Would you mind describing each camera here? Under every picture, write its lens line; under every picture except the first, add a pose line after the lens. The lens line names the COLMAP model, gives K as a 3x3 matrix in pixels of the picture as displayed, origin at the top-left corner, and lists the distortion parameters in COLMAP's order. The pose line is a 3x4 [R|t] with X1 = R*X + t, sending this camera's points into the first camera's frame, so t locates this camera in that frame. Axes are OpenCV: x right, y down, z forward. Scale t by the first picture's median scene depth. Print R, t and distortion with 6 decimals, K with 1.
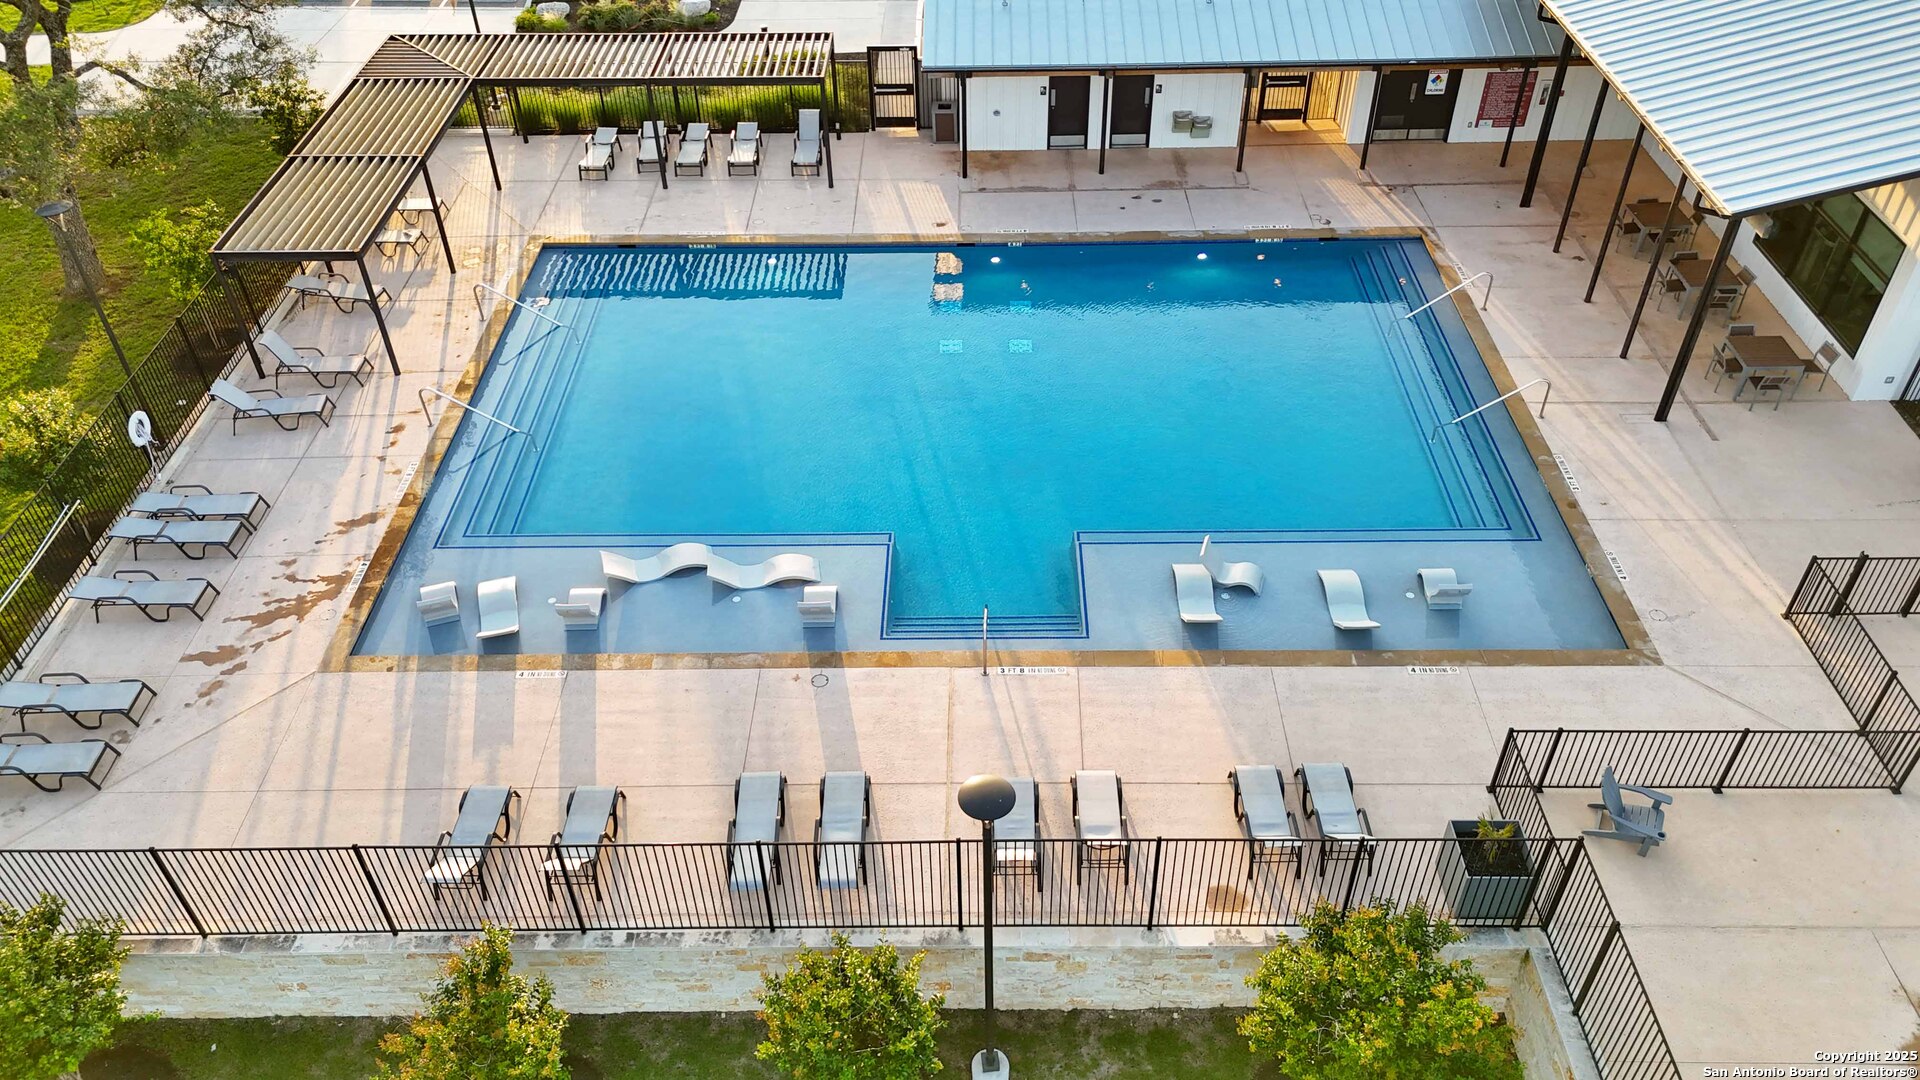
lens RADIAL K [[1417.4, 0, 960.0], [0, 1417.4, 540.0], [0, 0, 1]] dist [0.047953, -0.002487]
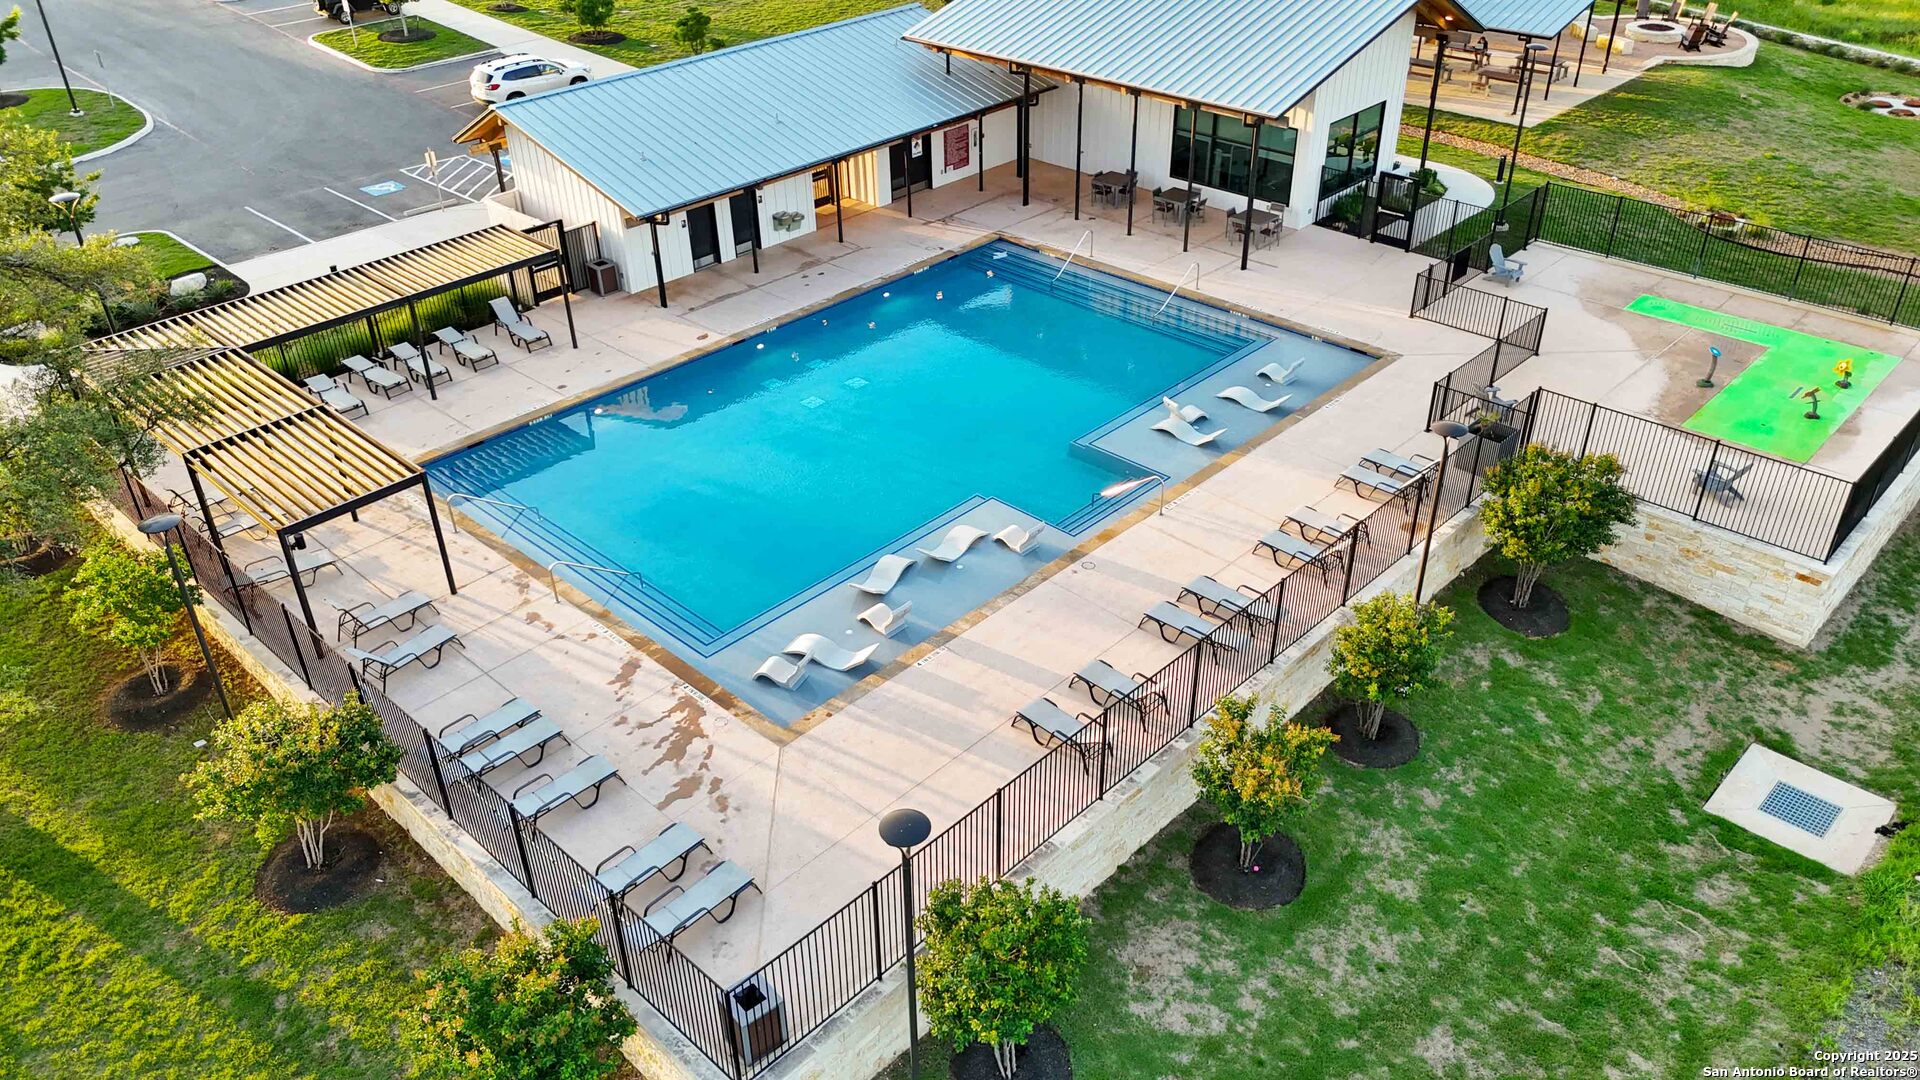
lens RADIAL K [[1417.4, 0, 960.0], [0, 1417.4, 540.0], [0, 0, 1]] dist [0.047953, -0.002487]
pose [[0.686262, -0.386132, 0.616398, -0.610153], [0.476954, 0.878713, 0.019442, -0.001543], [-0.549144, 0.280651, 0.787195, 0.026671]]
